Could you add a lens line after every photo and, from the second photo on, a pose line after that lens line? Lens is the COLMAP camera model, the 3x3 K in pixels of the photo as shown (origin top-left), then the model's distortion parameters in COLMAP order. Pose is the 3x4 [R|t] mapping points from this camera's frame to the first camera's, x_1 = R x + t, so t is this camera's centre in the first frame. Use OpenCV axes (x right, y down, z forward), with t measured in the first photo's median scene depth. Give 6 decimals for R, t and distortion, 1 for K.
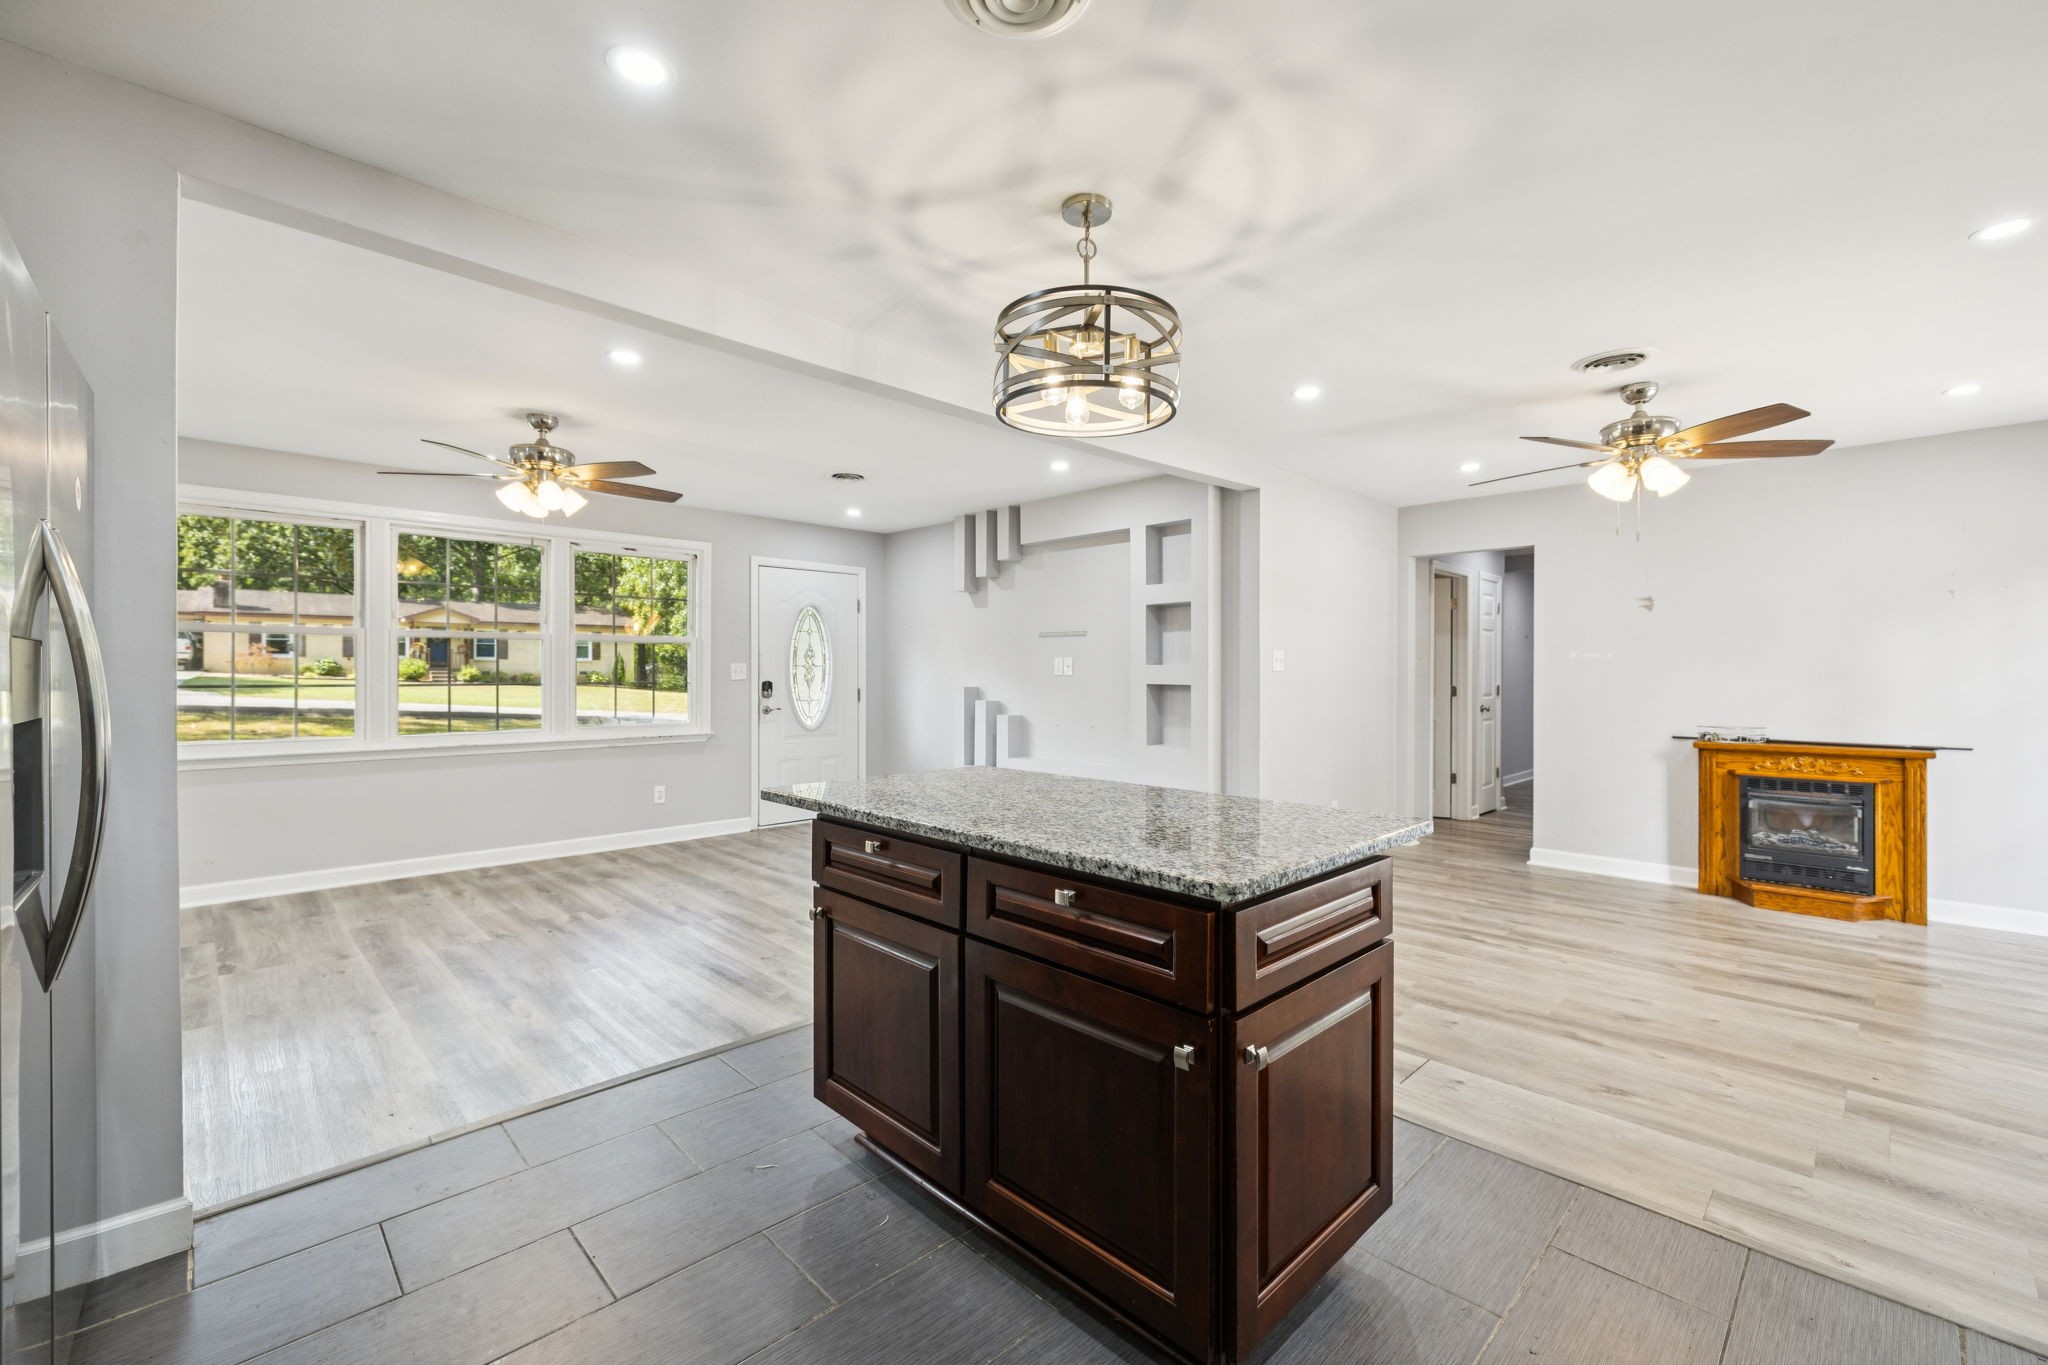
lens RADIAL K [[854.2, 0, 1012.1], [0, 854.2, 670.2], [0, 0, 1]] dist [0.000953, -0.000032]
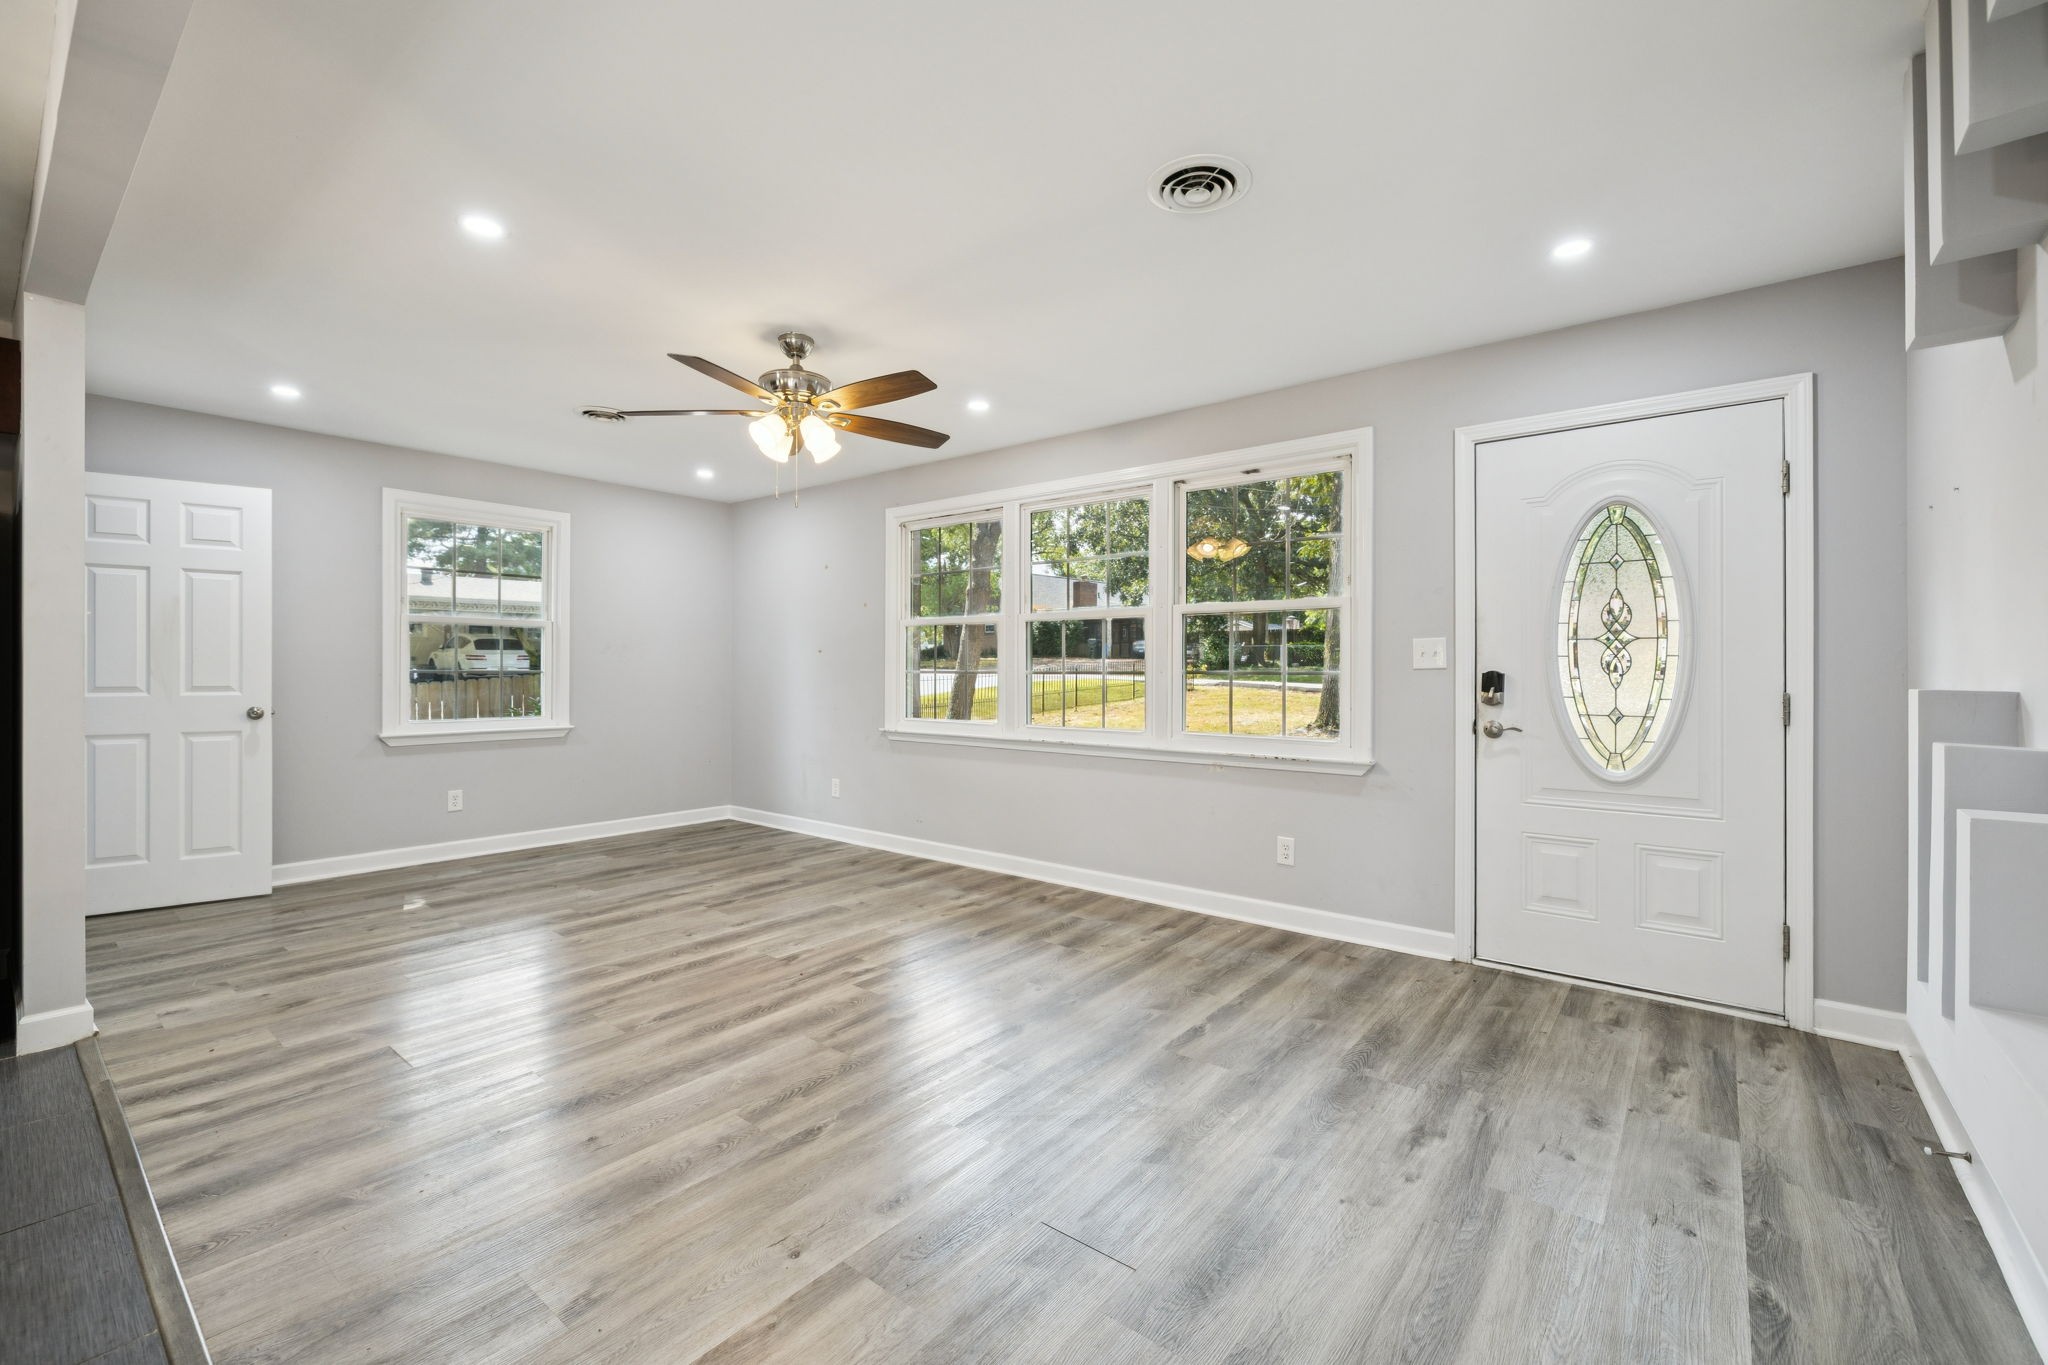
lens RADIAL K [[854.2, 0, 1012.1], [0, 854.2, 670.2], [0, 0, 1]] dist [0.000953, -0.000032]
pose [[0.123131, -0.004475, -0.992380, 0.292269], [0.002819, 0.999987, -0.004159, 0.022500], [0.992386, -0.002286, 0.123143, 1.117749]]
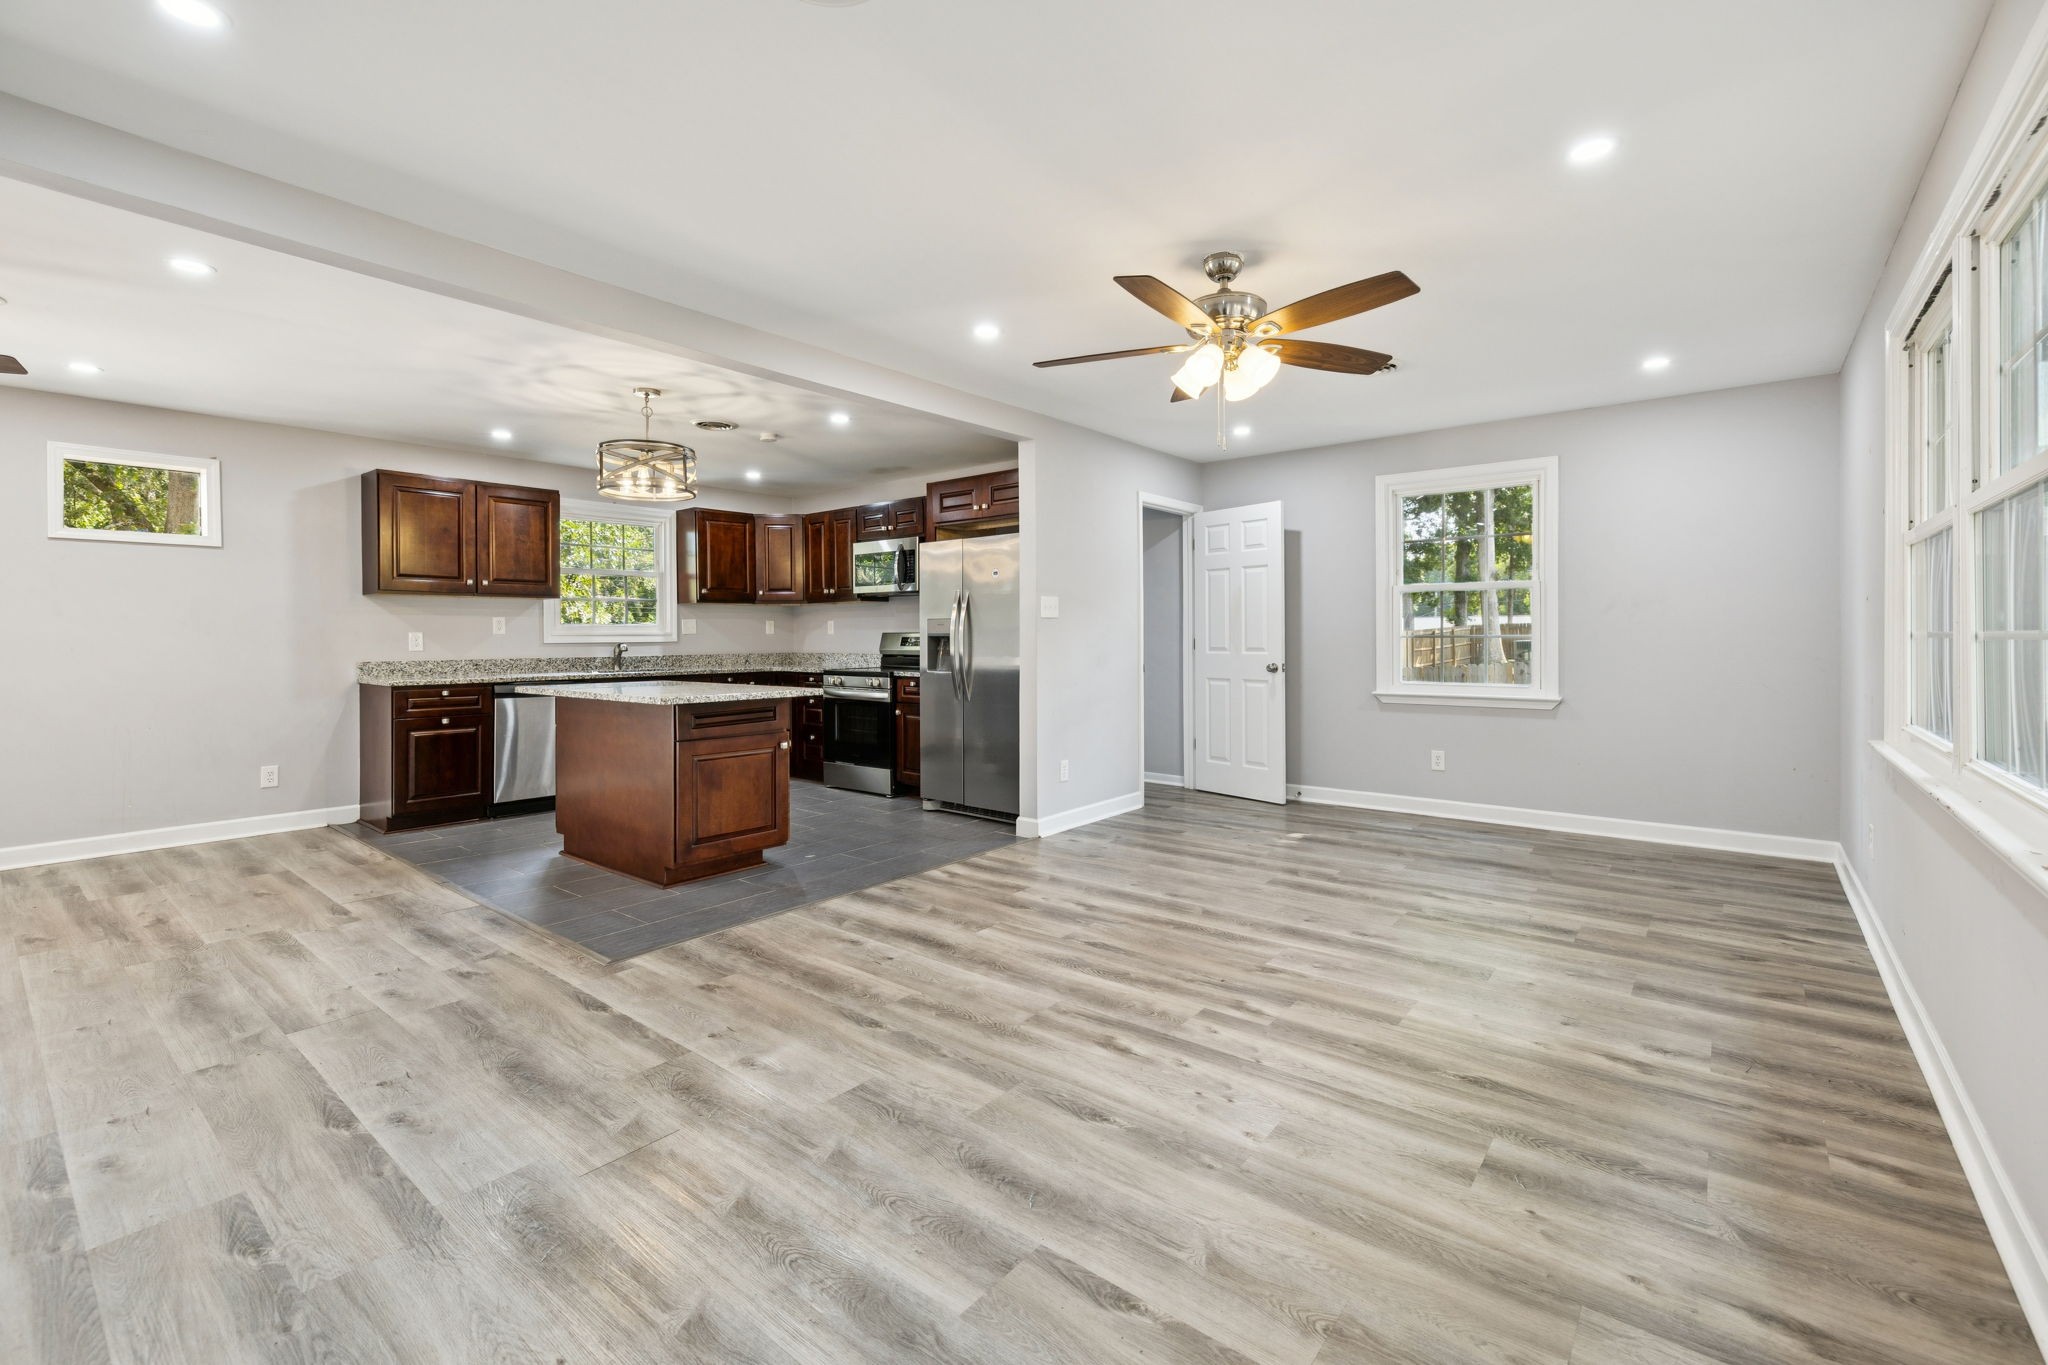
lens RADIAL K [[873.9, 0, 1036.8], [0, 873.9, 637.6], [0, 0, 1]] dist [0.001397, 0.000426]
pose [[-0.990212, 0.000324, -0.139570, -0.290982], [0.000961, 0.999989, -0.004498, 0.024200], [0.139567, -0.004588, -0.990202, 1.728517]]
